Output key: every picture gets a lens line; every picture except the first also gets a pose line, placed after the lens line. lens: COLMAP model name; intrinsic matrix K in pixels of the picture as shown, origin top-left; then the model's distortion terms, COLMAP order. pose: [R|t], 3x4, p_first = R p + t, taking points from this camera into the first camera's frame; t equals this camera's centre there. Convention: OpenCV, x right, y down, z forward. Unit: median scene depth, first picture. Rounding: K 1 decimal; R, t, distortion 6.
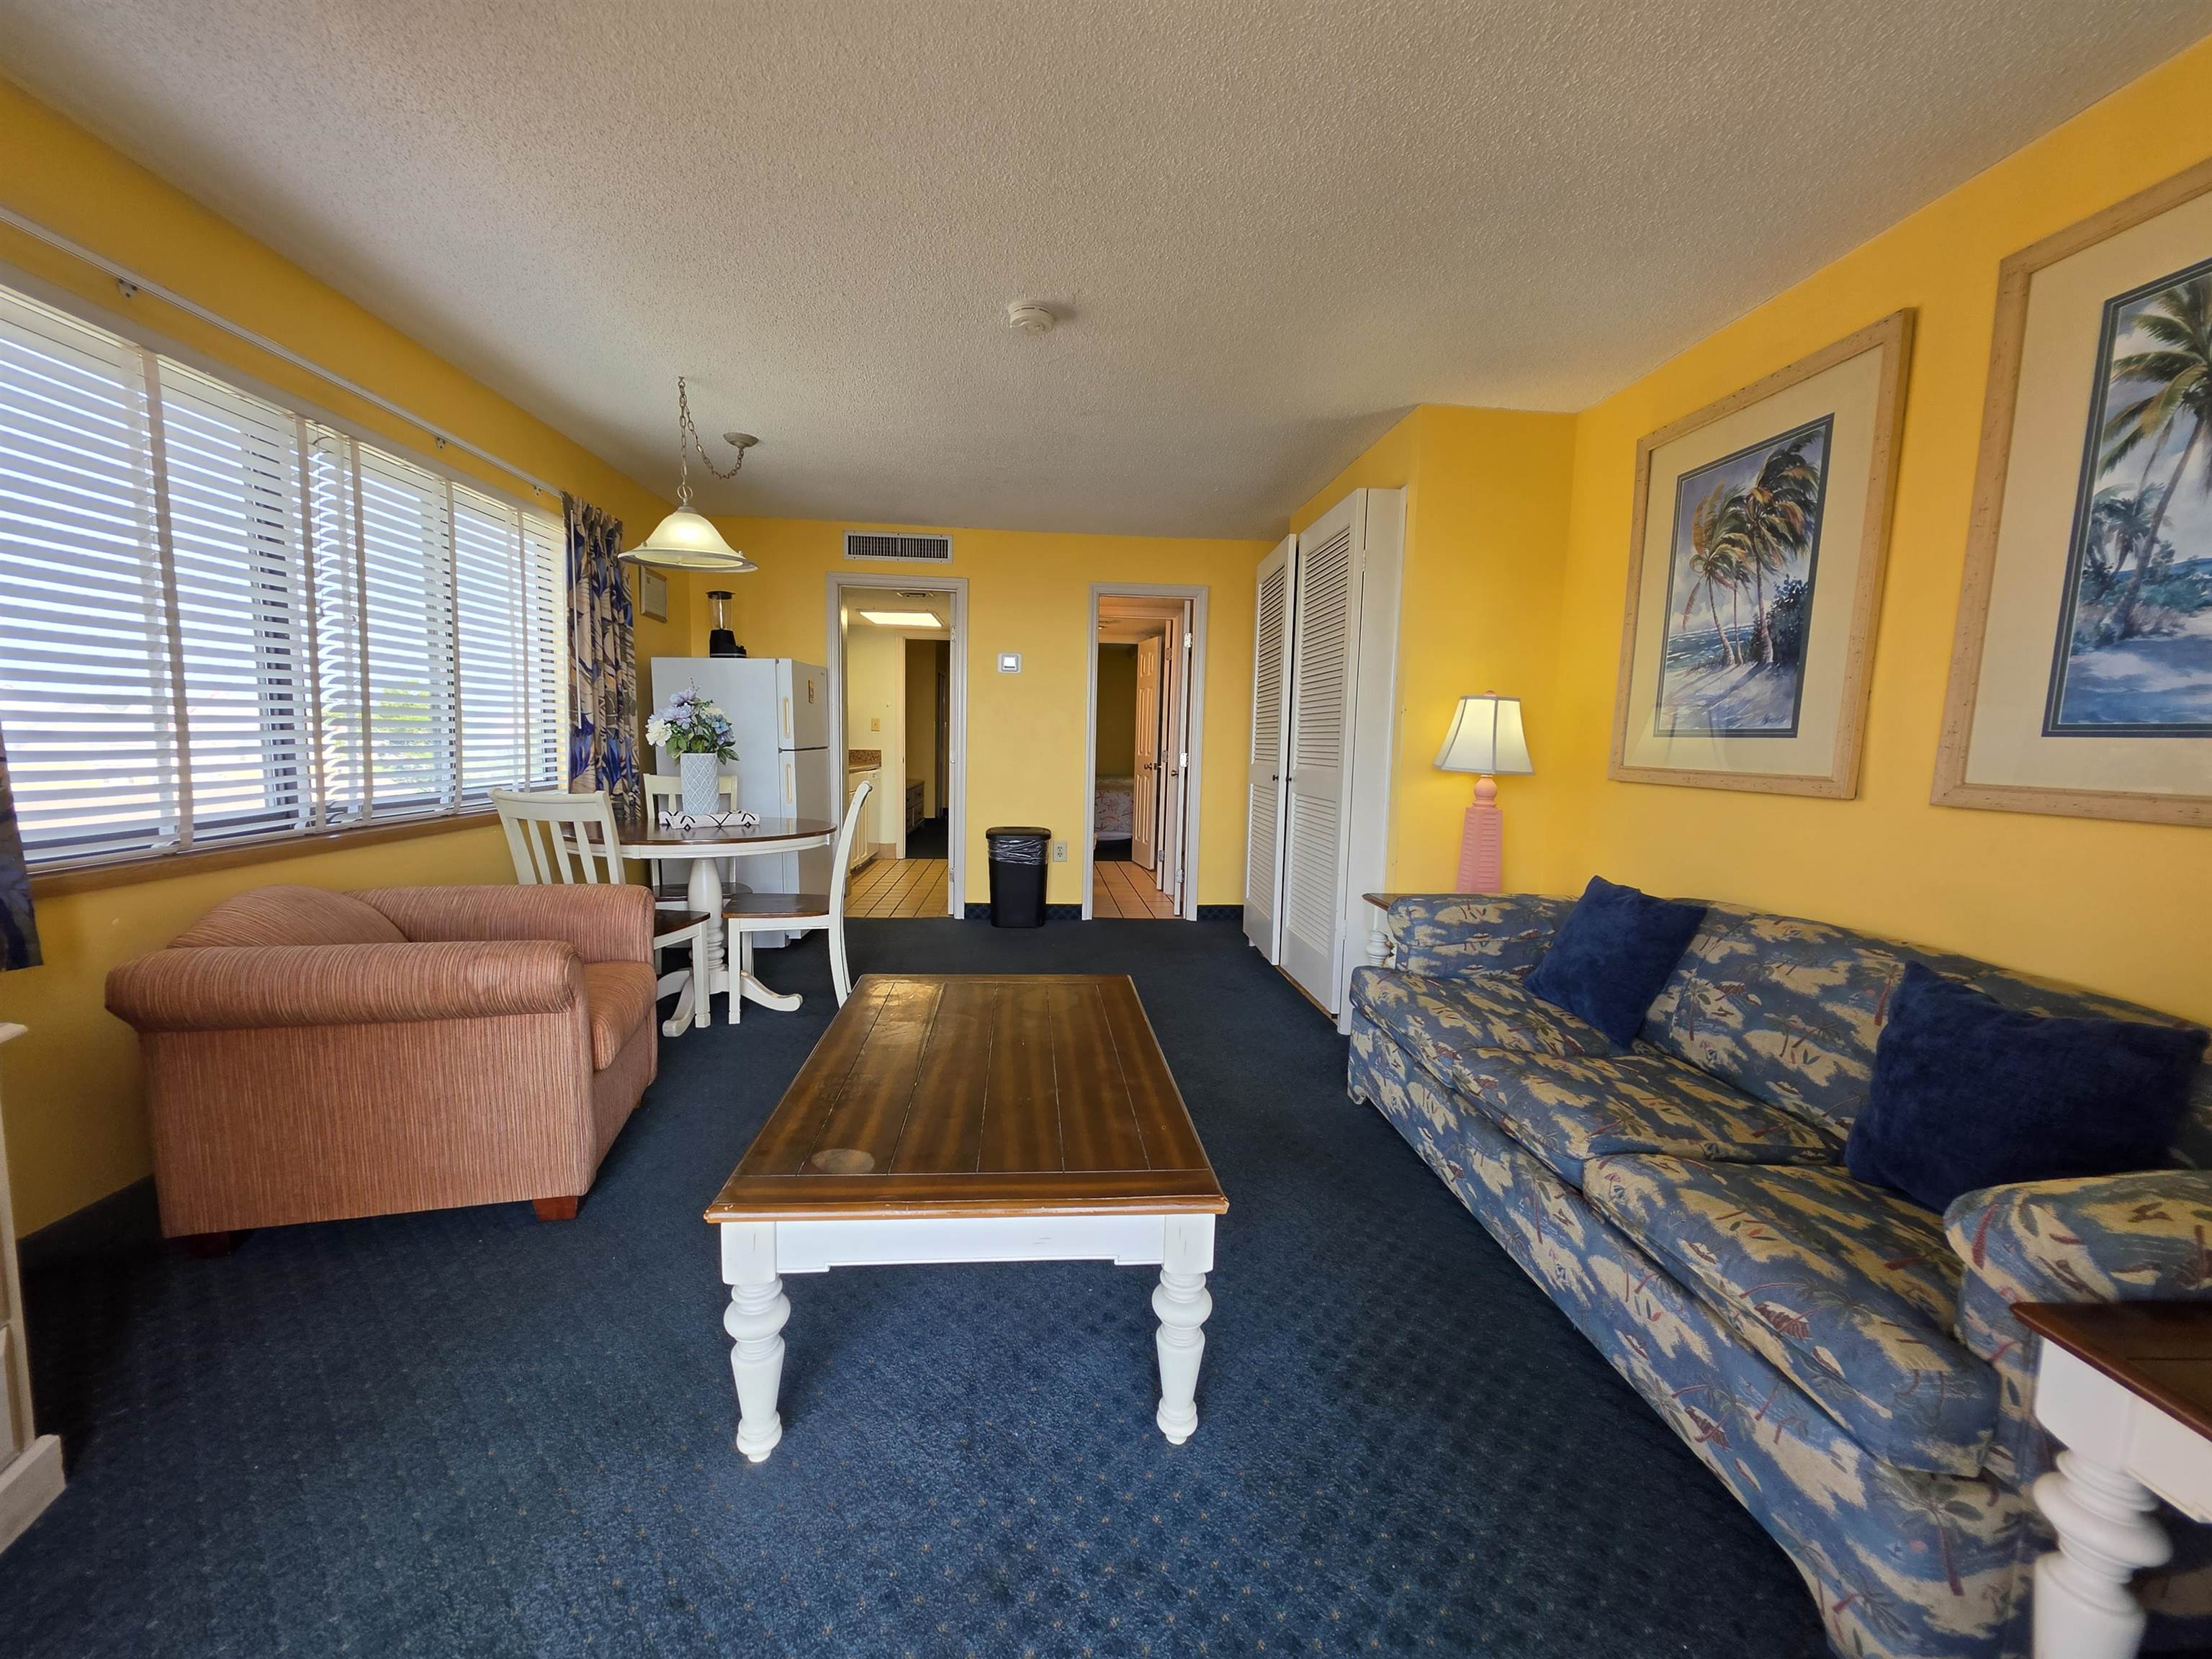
lens RADIAL K [[881.2, 0, 1097.2], [0, 881.2, 828.1], [0, 0, 1]] dist [-0.001164, 0.000000]
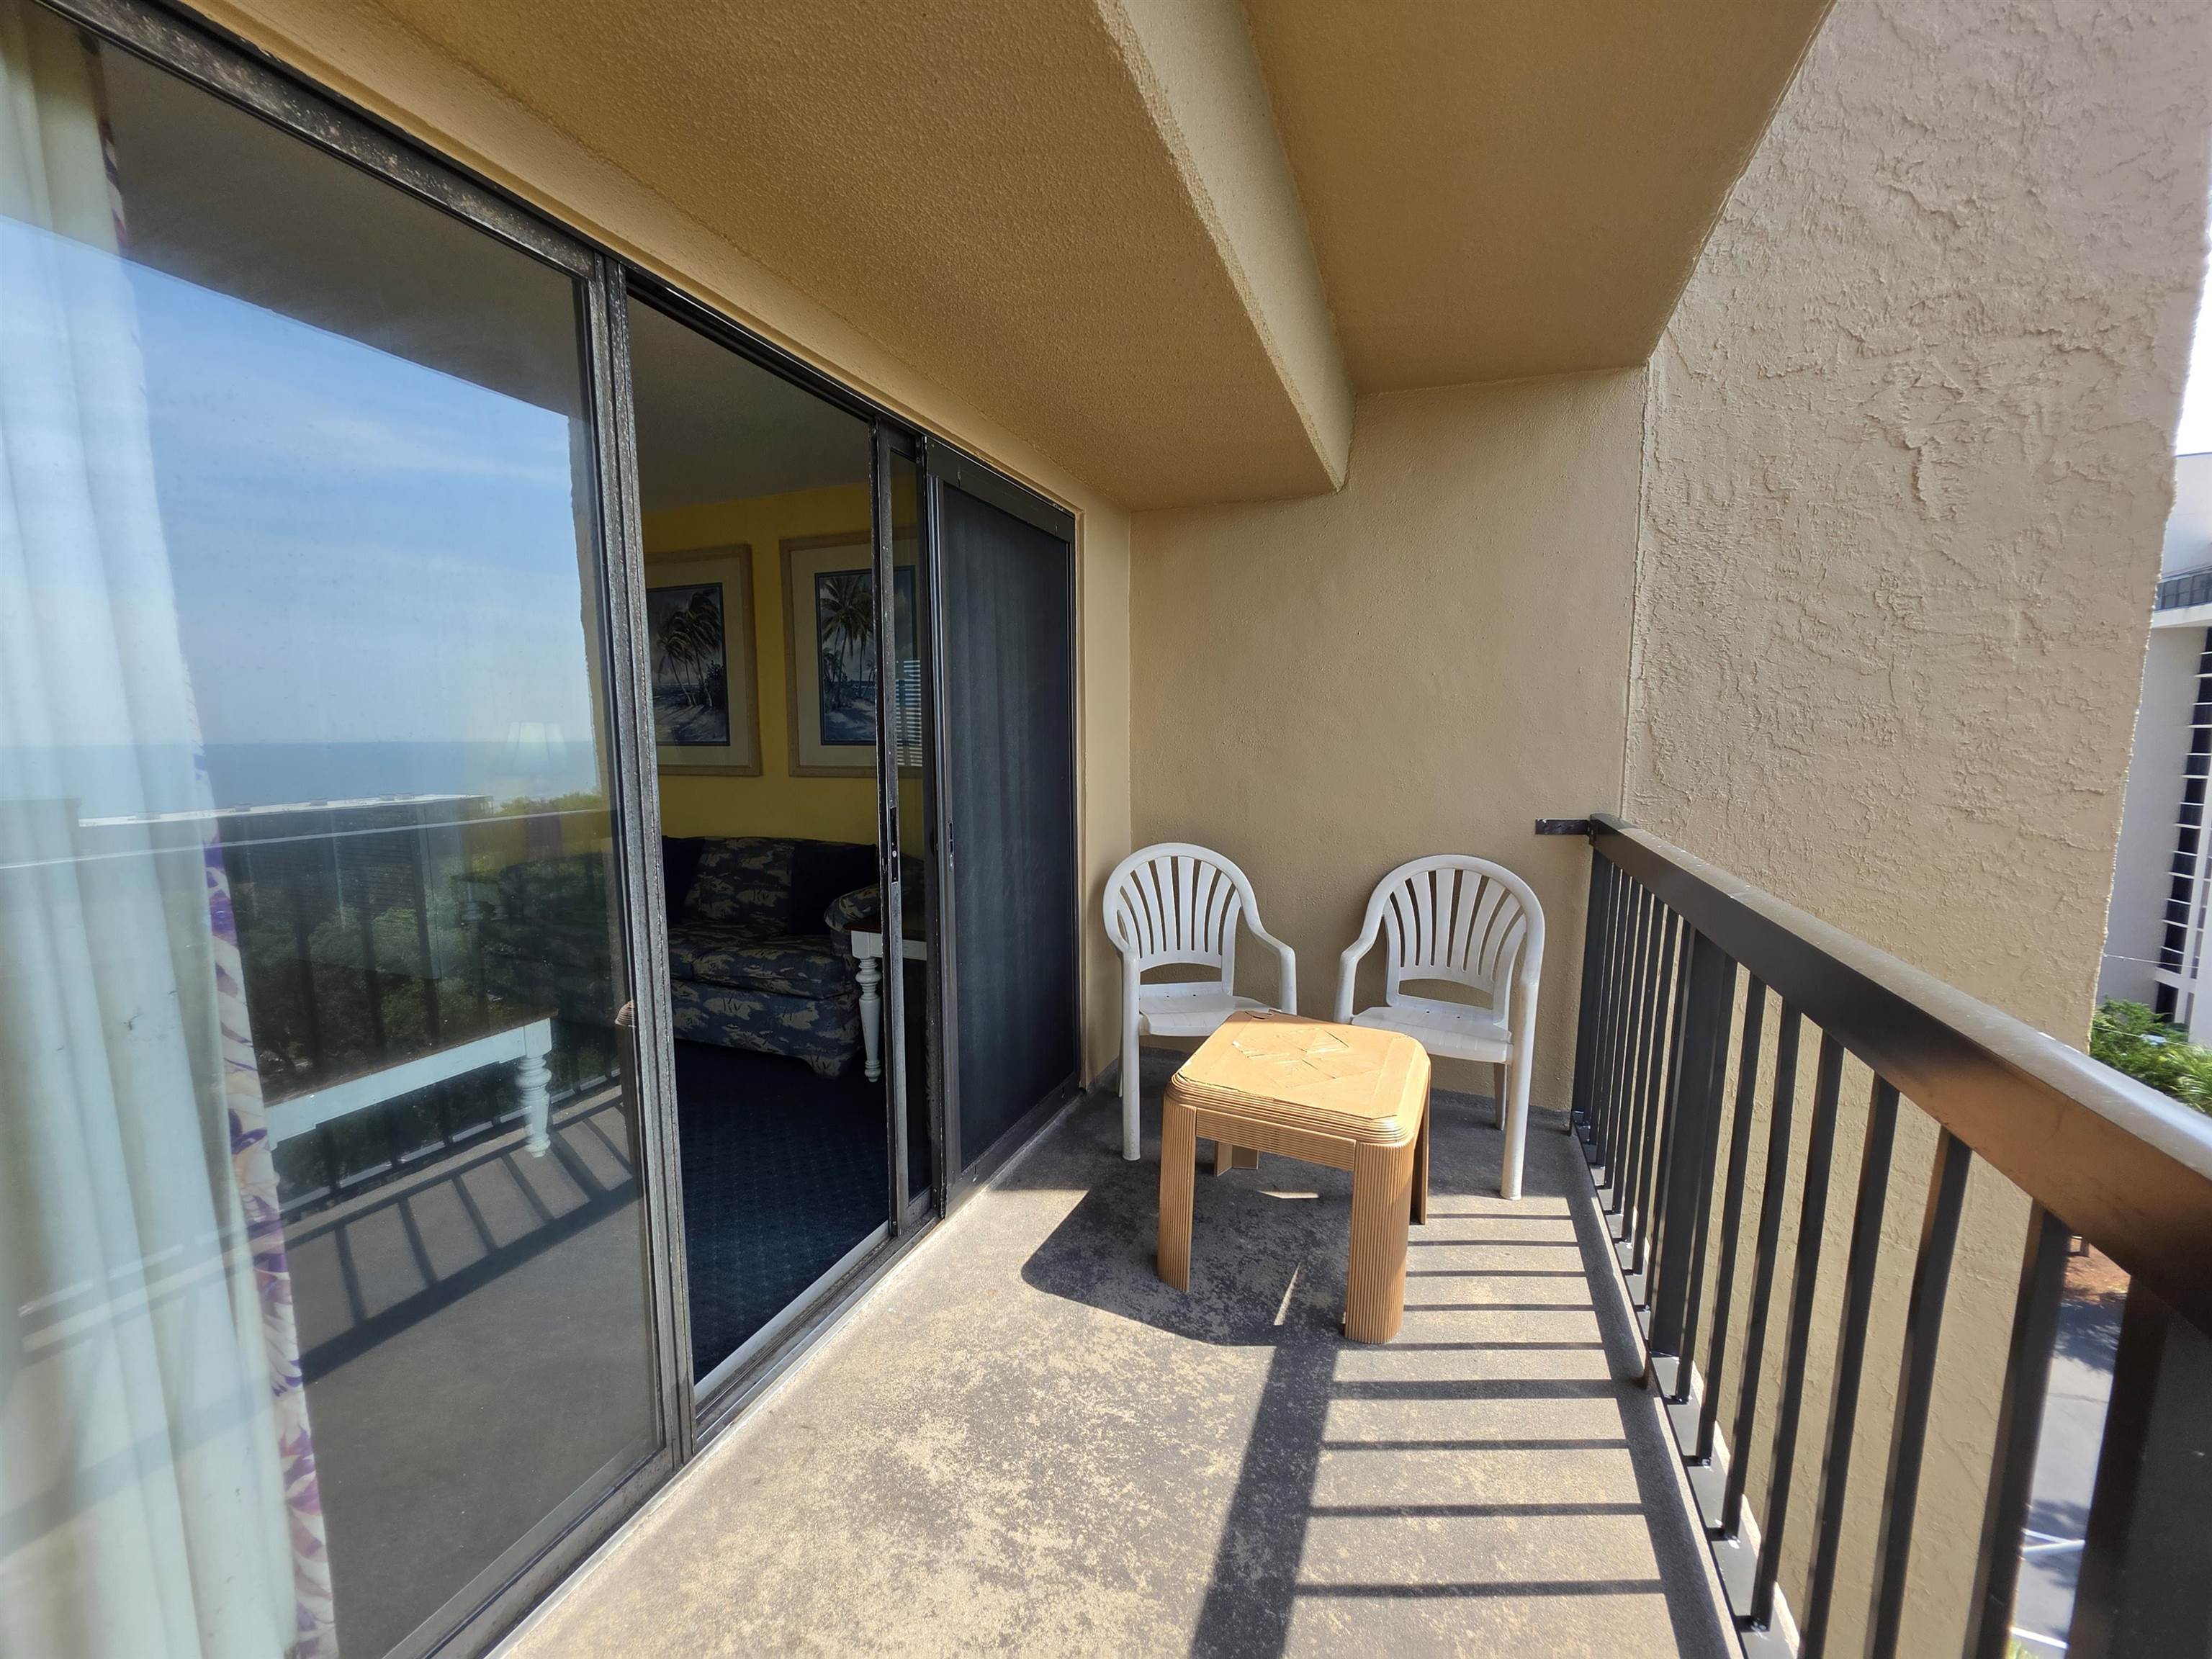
lens RADIAL K [[881.2, 0, 1105.2], [0, 881.2, 836.3], [0, 0, 1]] dist [-0.001164, 0.000000]
pose [[0.417088, -0.134275, 0.898892, -0.886960], [0.111226, 0.989133, 0.096146, -0.000123], [-0.902034, 0.059879, 0.427491, -0.792445]]
